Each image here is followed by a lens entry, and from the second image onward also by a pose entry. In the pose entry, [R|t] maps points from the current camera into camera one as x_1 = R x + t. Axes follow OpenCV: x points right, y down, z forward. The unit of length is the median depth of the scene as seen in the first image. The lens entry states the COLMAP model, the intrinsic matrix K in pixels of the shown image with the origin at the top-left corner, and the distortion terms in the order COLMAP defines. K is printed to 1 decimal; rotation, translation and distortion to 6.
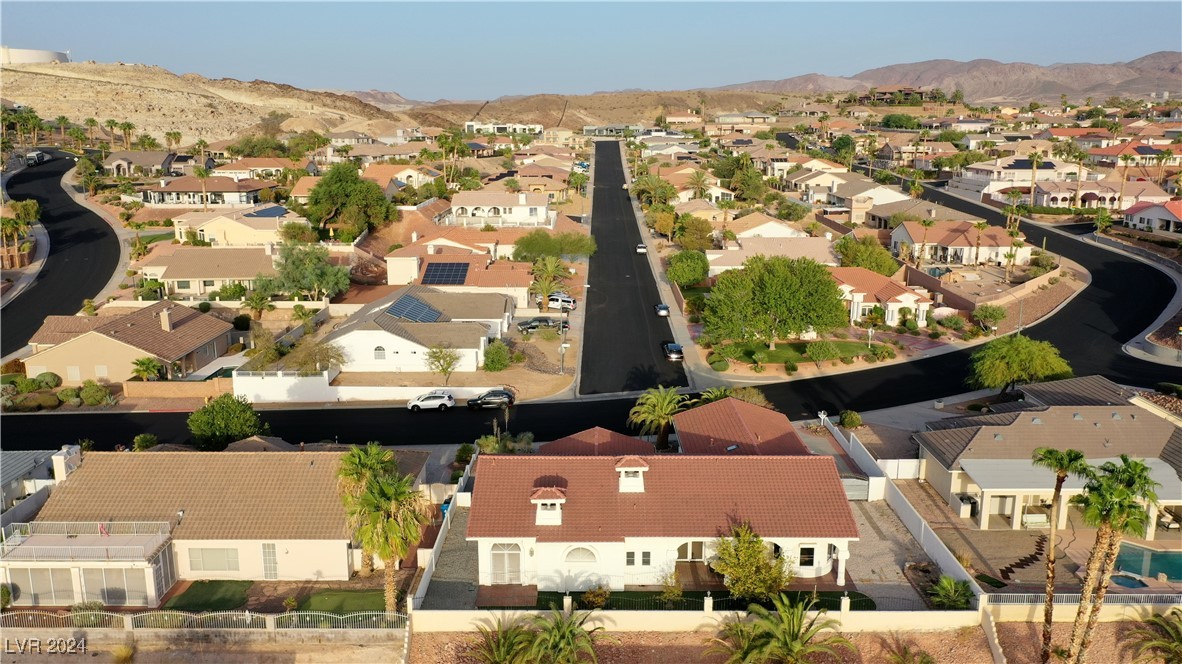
lens RADIAL K [[933.7, 0, 592.8], [0, 933.7, 327.4], [0, 0, 1]] dist [0.009322, -0.003940]
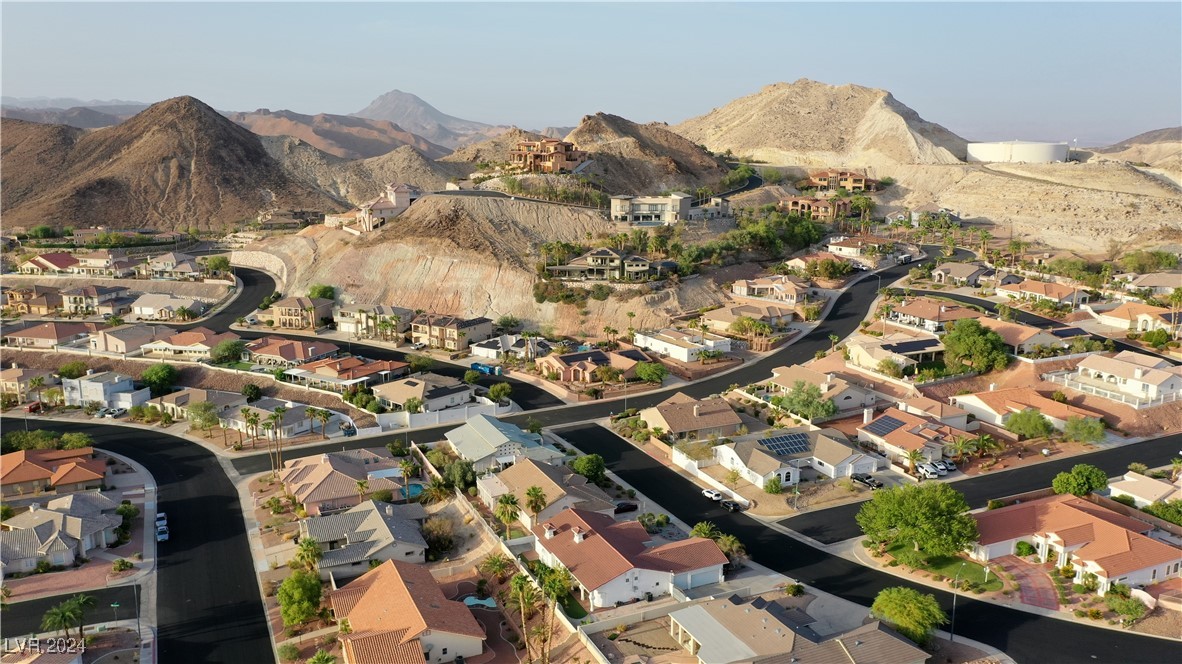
lens RADIAL K [[933.7, 0, 592.8], [0, 933.7, 327.4], [0, 0, 1]] dist [0.009322, -0.003940]
pose [[0.418883, 0.188670, -0.888223, 1.215773], [-0.197333, 0.973713, 0.113768, -0.377076], [0.886339, 0.127620, 0.445103, -0.076222]]
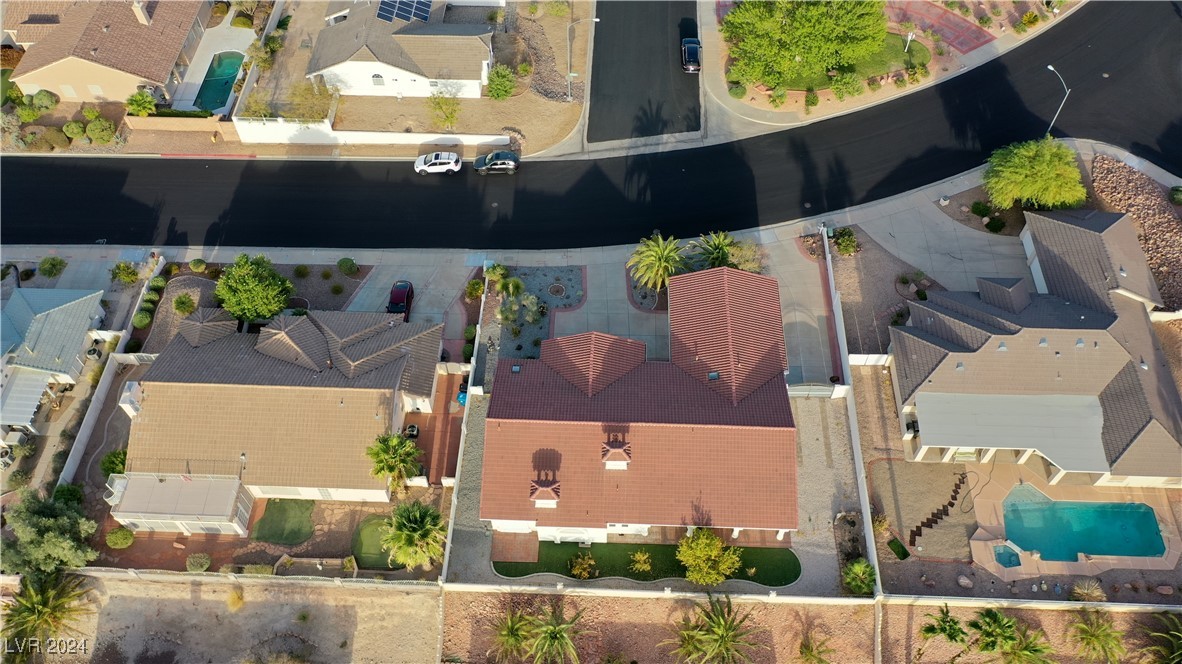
lens RADIAL K [[929.9, 0, 593.4], [0, 929.9, 330.2], [0, 0, 1]] dist [0.009925, -0.004630]
pose [[0.999318, 0.026209, -0.025996, 0.021937], [-0.001866, 0.739177, 0.673509, -0.422525], [0.036868, -0.673002, 0.738722, 0.138478]]
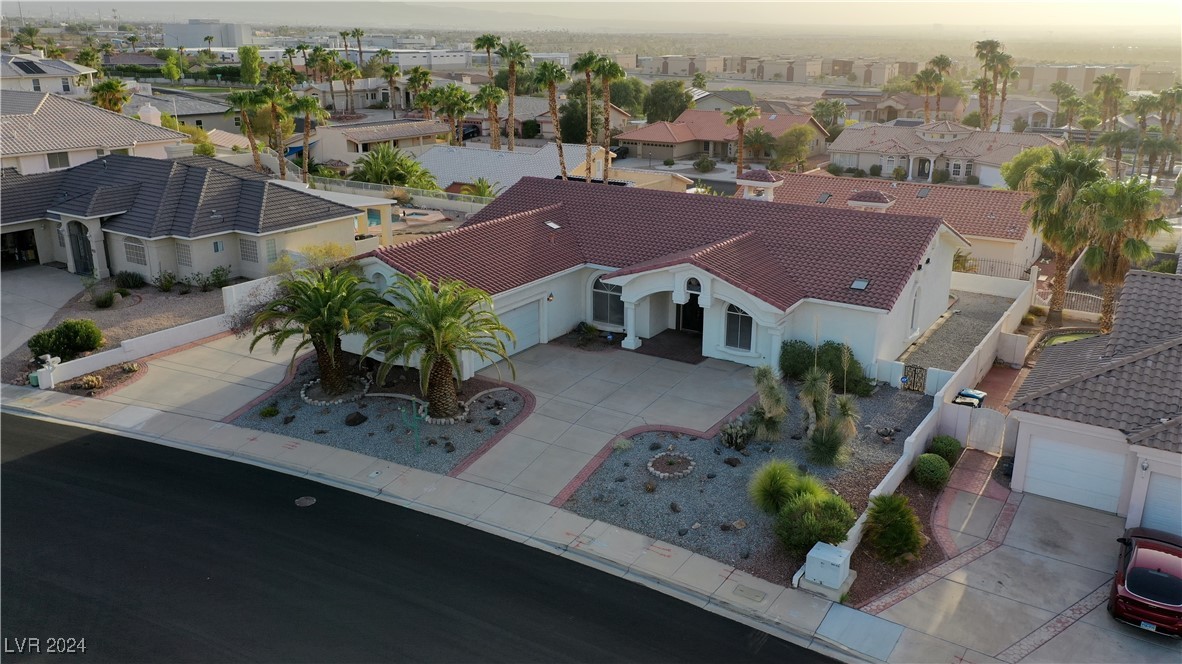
lens RADIAL K [[932.1, 0, 593.1], [0, 932.1, 328.8], [0, 0, 1]] dist [0.009201, -0.001184]
pose [[-0.835847, -0.164591, 0.523708, -0.162580], [0.116888, 0.878758, 0.462733, -0.079268], [-0.536374, 0.447989, -0.715268, 0.977756]]
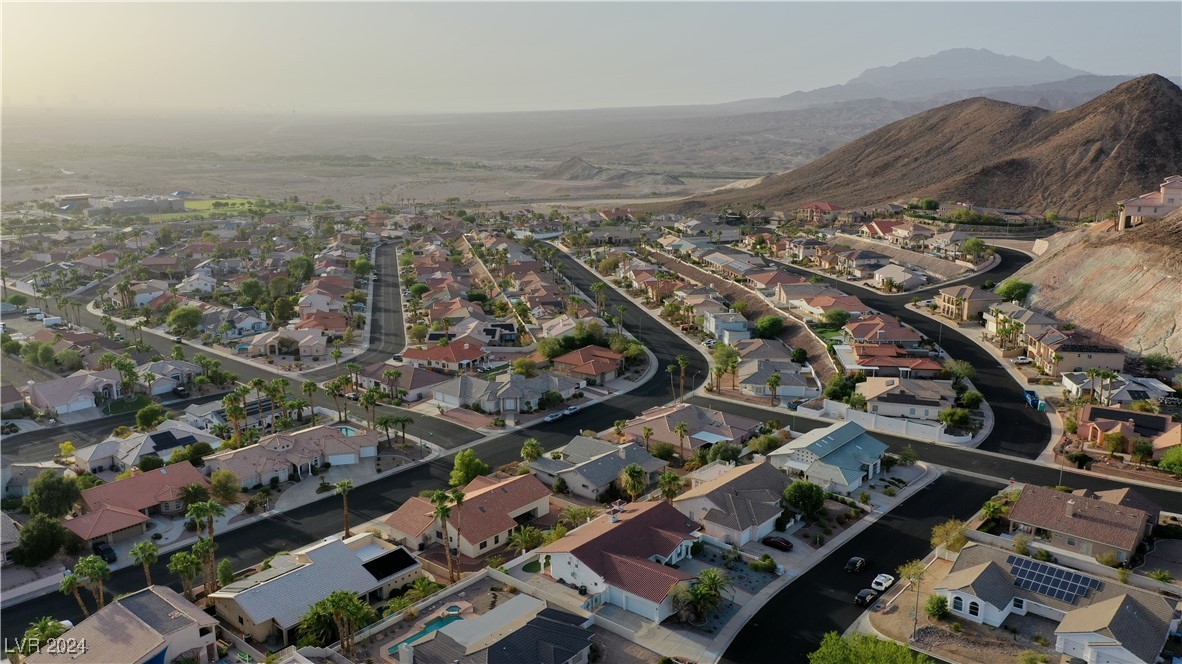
lens RADIAL K [[933.7, 0, 592.8], [0, 933.7, 327.4], [0, 0, 1]] dist [0.009322, -0.003940]
pose [[-0.643734, 0.173954, -0.745215, 1.043680], [-0.162791, 0.920402, 0.355470, -0.669930], [0.747733, 0.350143, -0.564176, 1.238108]]
